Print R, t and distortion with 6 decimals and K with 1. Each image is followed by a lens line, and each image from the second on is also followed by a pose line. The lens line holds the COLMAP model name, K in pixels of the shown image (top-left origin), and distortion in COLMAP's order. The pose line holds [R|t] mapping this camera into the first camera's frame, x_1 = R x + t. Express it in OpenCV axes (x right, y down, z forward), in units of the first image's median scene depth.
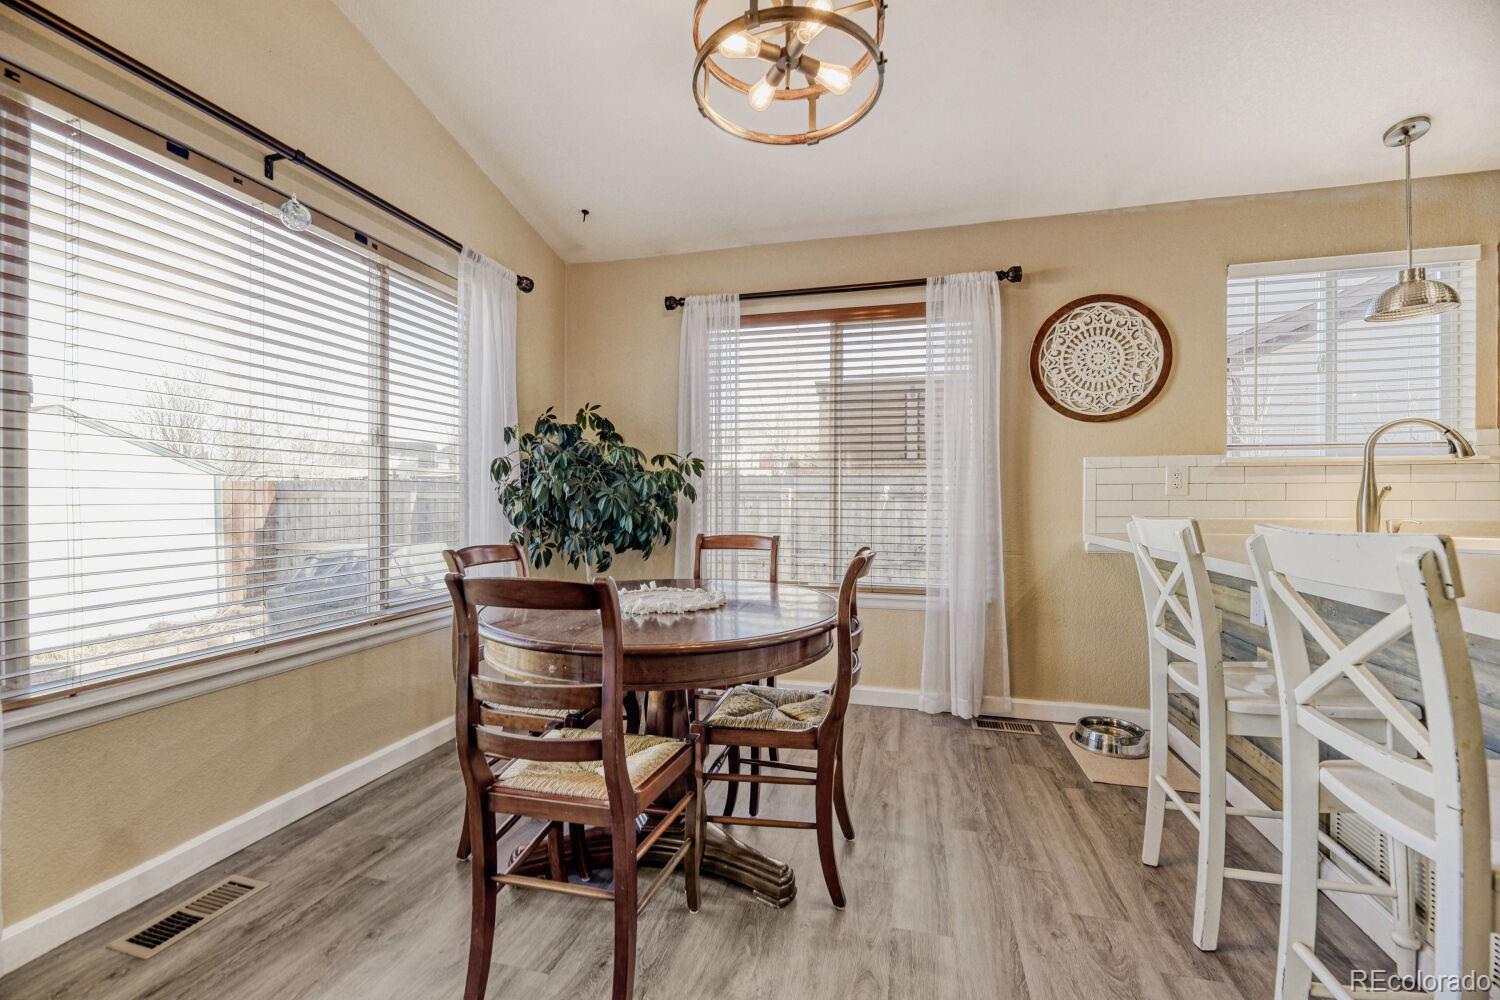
lens RADIAL K [[602.7, 0, 750.0], [0, 602.7, 500.0], [0, 0, 1]] dist [-0.001085, -0.000128]
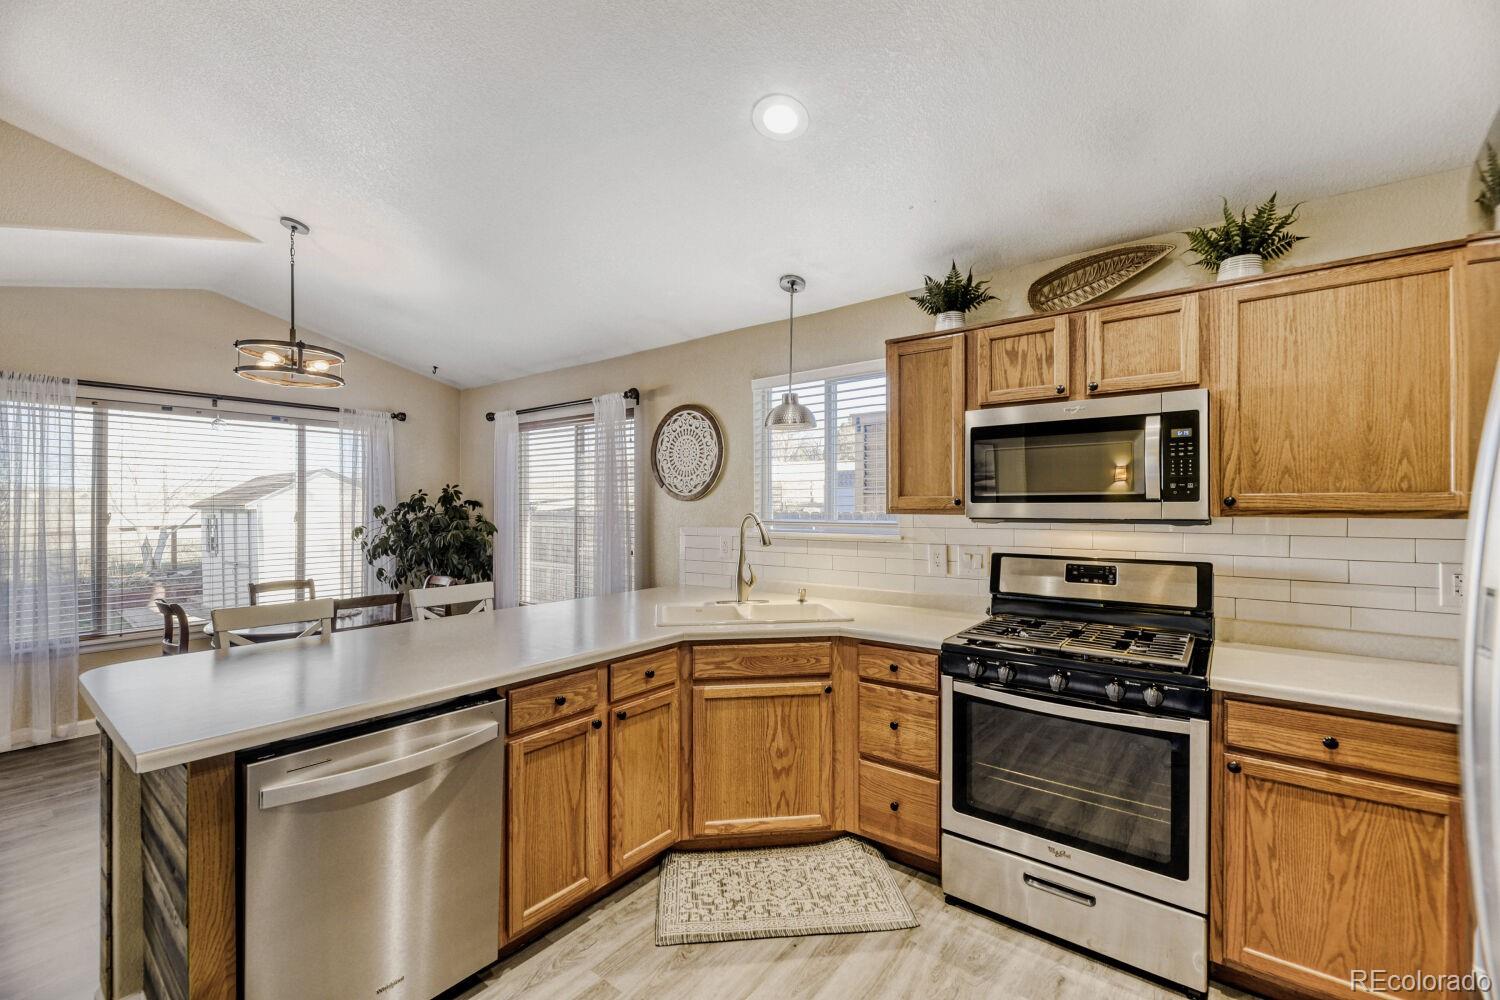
lens RADIAL K [[614.1, 0, 772.5], [0, 614.1, 502.0], [0, 0, 1]] dist [-0.000055, -0.000460]
pose [[0.920259, -0.004338, -0.391286, 1.285843], [0.001309, 0.999967, -0.008009, -0.115554], [0.391308, 0.006858, 0.920234, -0.169771]]
